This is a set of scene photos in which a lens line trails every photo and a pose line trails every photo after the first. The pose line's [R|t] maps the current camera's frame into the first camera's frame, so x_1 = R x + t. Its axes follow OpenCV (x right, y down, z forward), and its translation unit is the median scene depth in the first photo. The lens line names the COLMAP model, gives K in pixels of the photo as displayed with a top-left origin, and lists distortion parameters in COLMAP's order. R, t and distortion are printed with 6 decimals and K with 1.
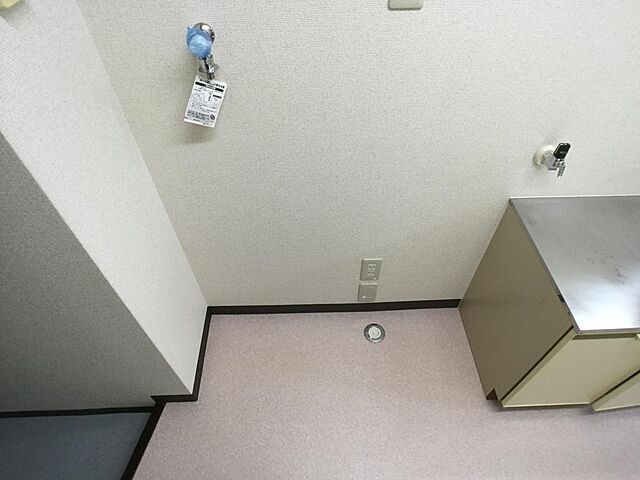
lens RADIAL K [[379.1, 0, 319.5], [0, 379.1, 238.9], [0, 0, 1]] dist [-0.023451, -0.001935]
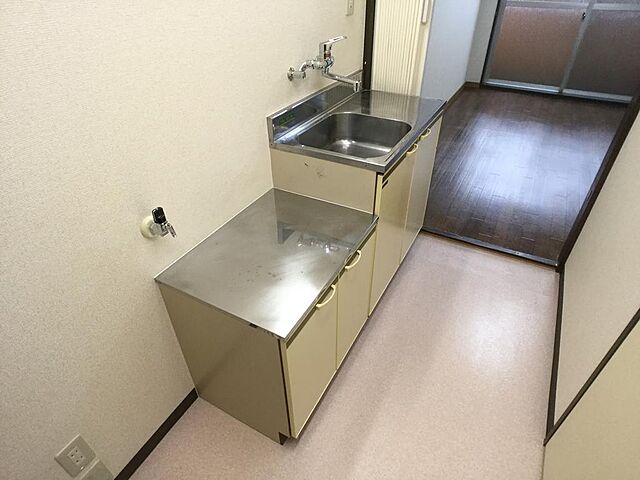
lens RADIAL K [[379.1, 0, 320.3], [0, 379.1, 239.3], [0, 0, 1]] dist [-0.023451, -0.001935]
pose [[0.504421, -0.514237, 0.693628, 0.123714], [0.642593, 0.760139, 0.096239, -0.006895], [-0.576743, 0.397176, 0.713876, 0.052977]]
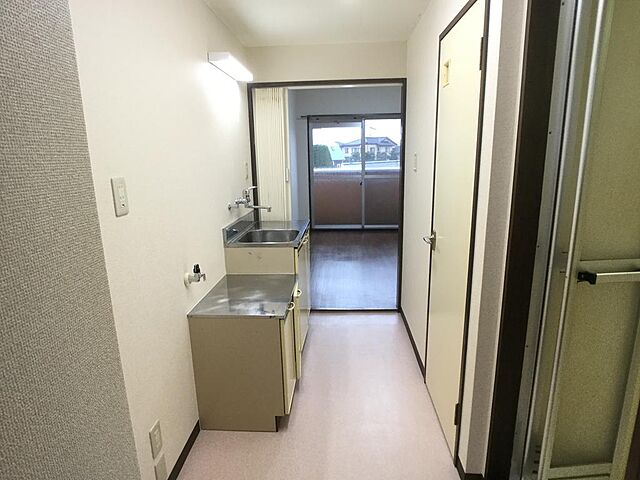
lens RADIAL K [[379.1, 0, 321.5], [0, 379.1, 241.4], [0, 0, 1]] dist [-0.023451, -0.001935]
pose [[0.074951, -0.213717, 0.974016, -0.943813], [0.750472, 0.655279, 0.086031, -0.030100], [-0.656638, 0.724524, 0.209503, 0.139367]]
